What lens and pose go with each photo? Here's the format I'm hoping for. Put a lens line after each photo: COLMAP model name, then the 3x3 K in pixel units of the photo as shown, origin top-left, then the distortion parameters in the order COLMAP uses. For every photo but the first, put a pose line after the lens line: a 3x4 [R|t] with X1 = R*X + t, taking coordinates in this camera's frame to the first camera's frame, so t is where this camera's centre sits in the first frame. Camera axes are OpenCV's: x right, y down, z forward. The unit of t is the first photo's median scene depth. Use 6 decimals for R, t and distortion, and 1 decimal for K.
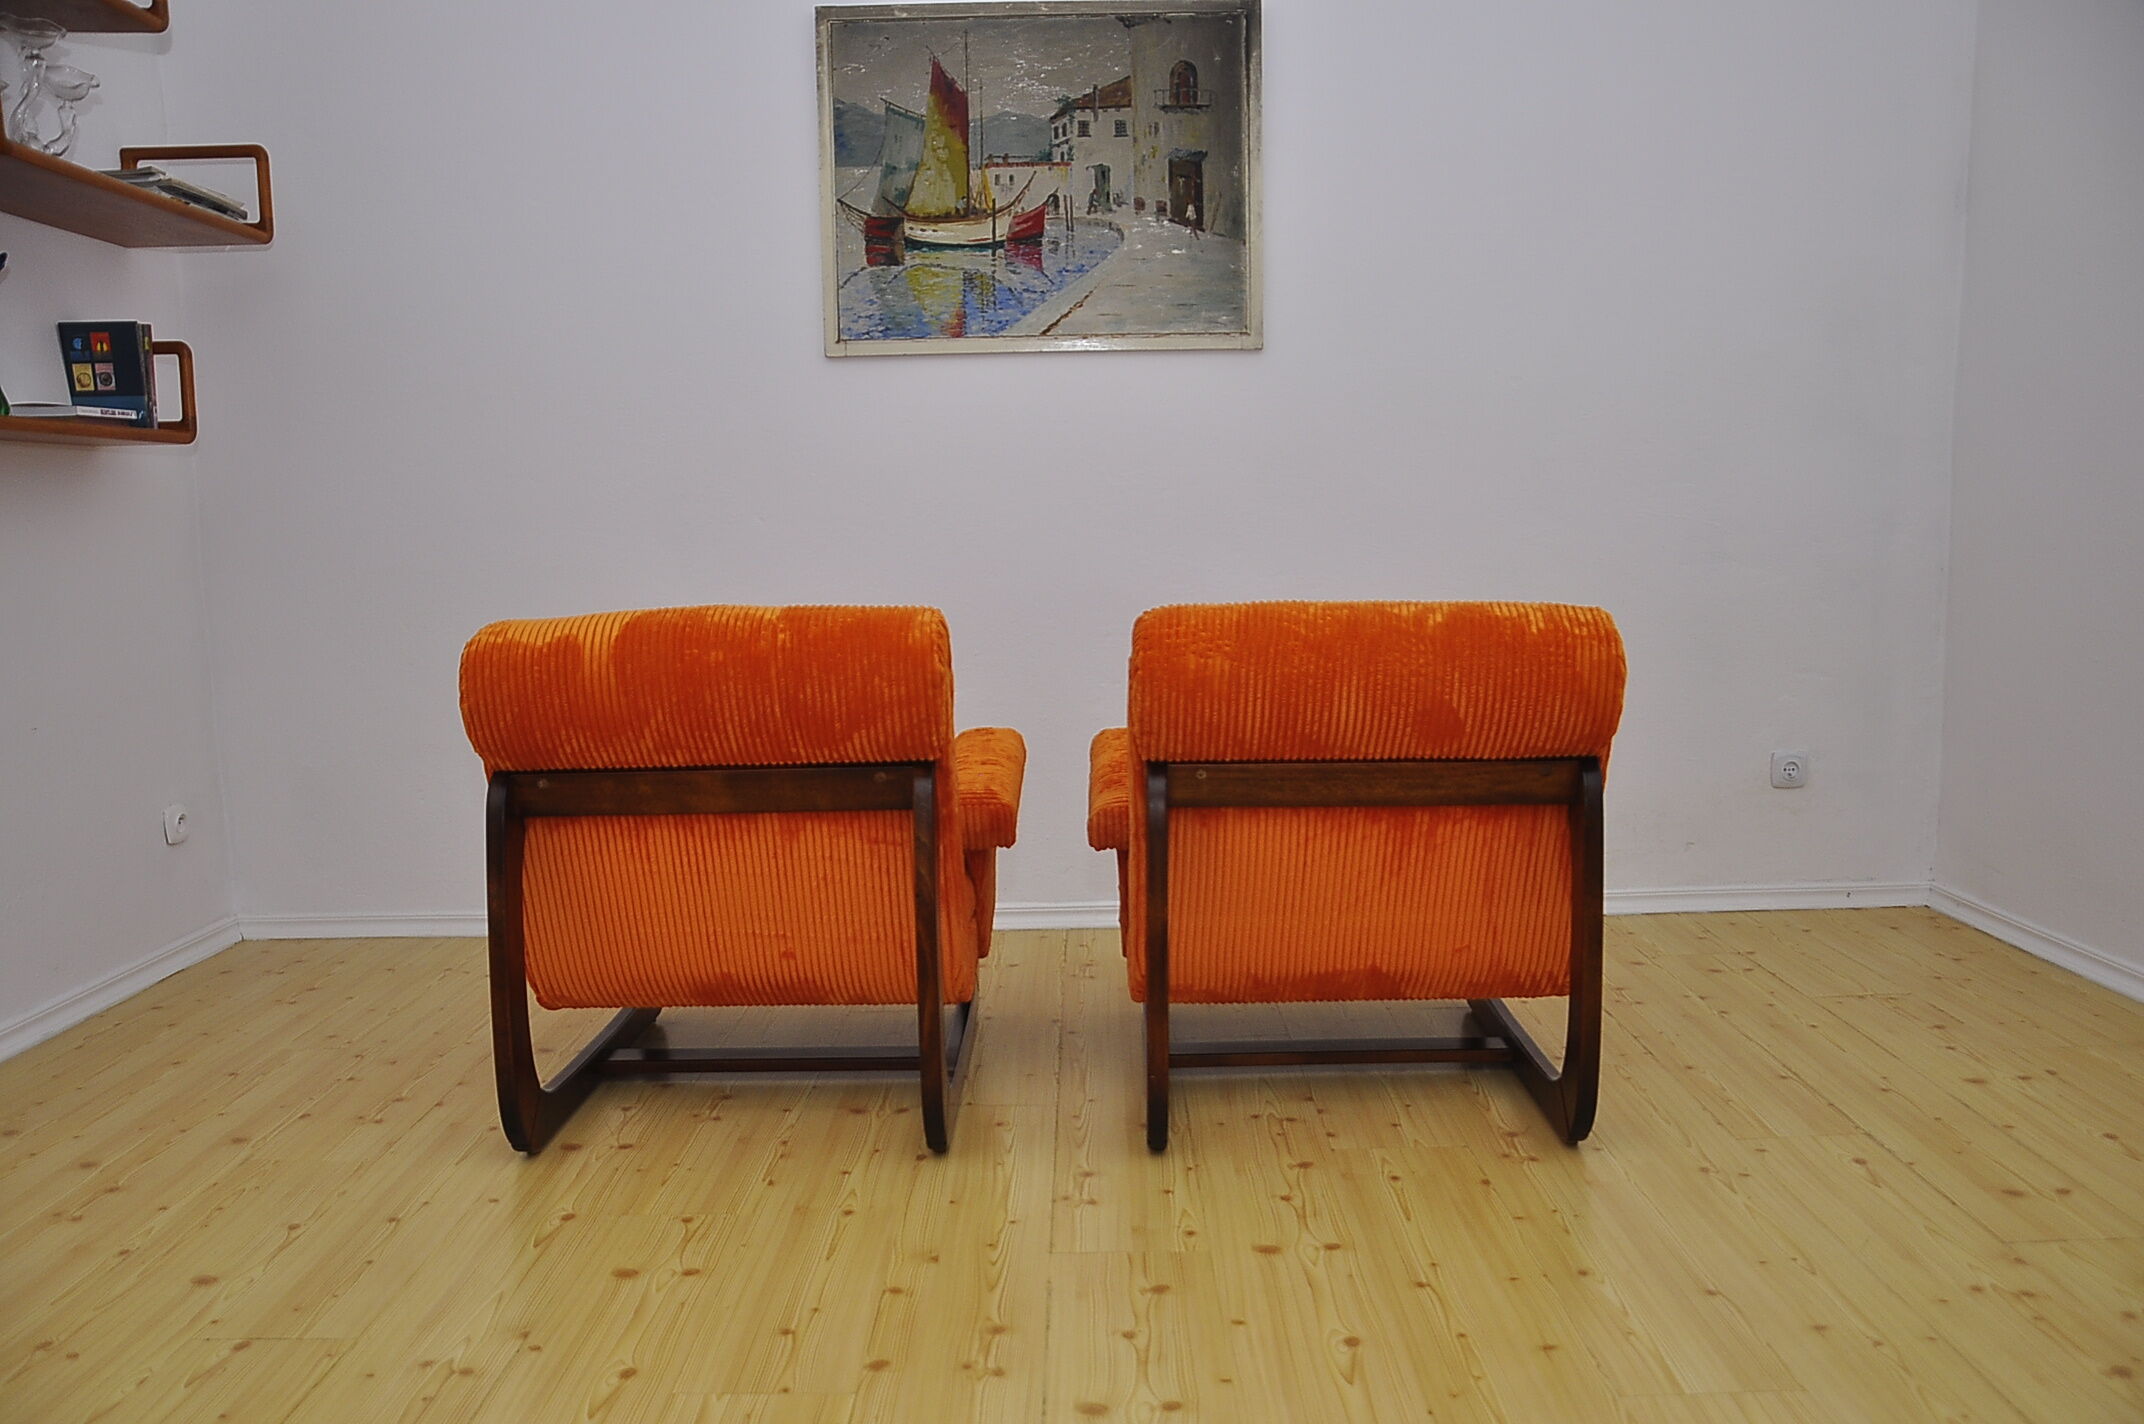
lens RADIAL K [[1717.2, 0, 1074.5], [0, 1717.2, 768.5], [0, 0, 1]] dist [-0.153514, 0.134381]
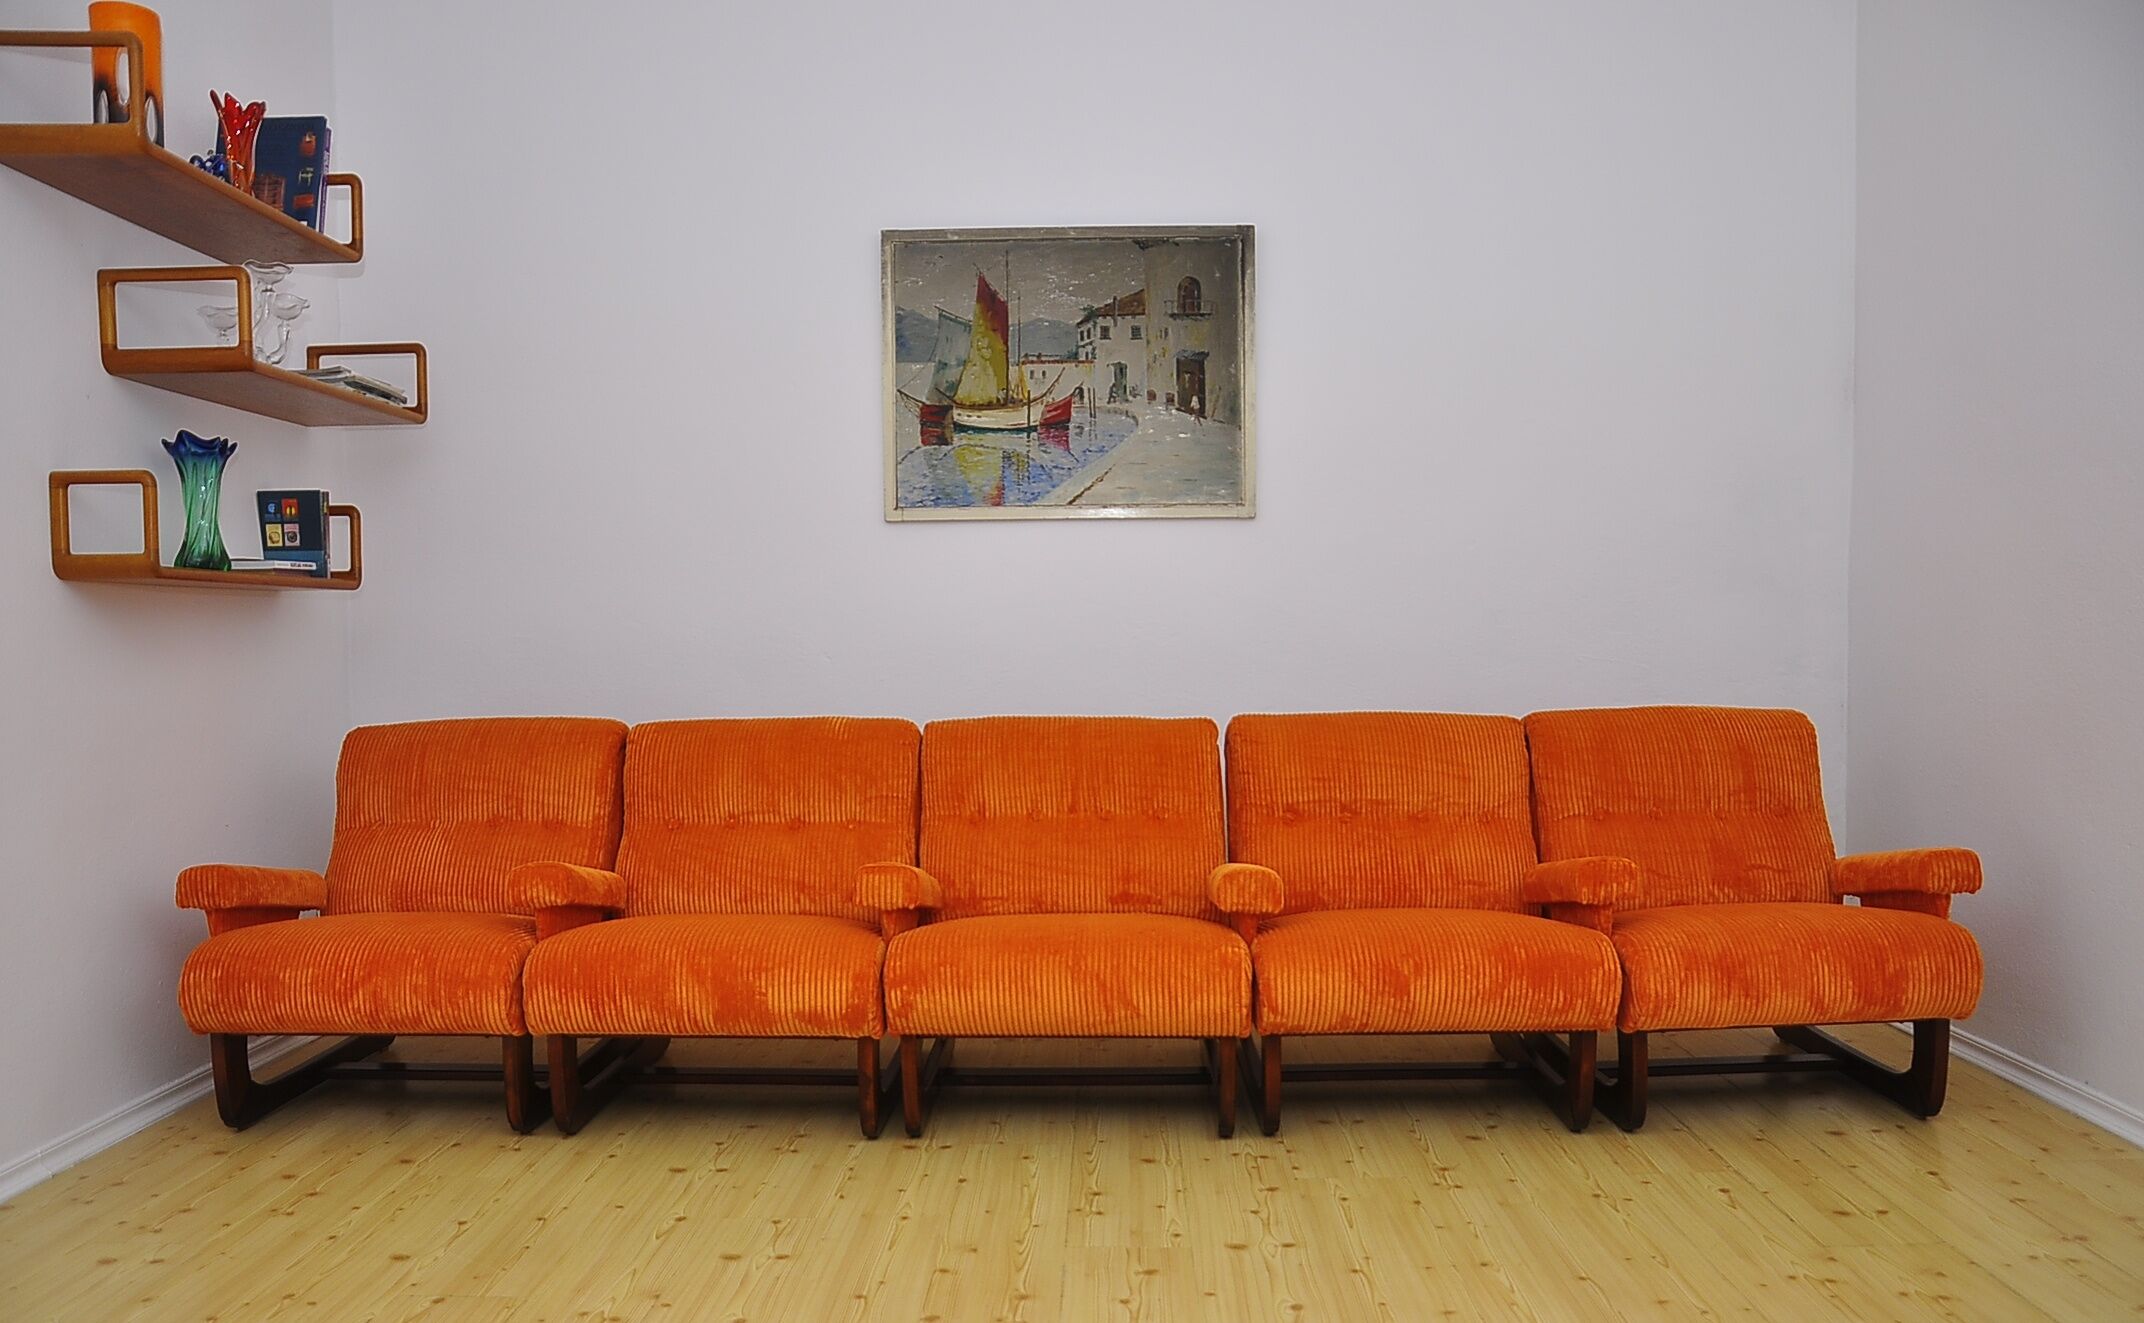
lens RADIAL K [[1705.5, 0, 1068.6], [0, 1705.5, 763.4], [0, 0, 1]] dist [-0.158291, 0.132719]
pose [[0.999770, 0.009094, -0.019401, 0.005619], [-0.010465, 0.997363, -0.071811, 0.009435], [0.018697, 0.071997, 0.997230, -0.167790]]
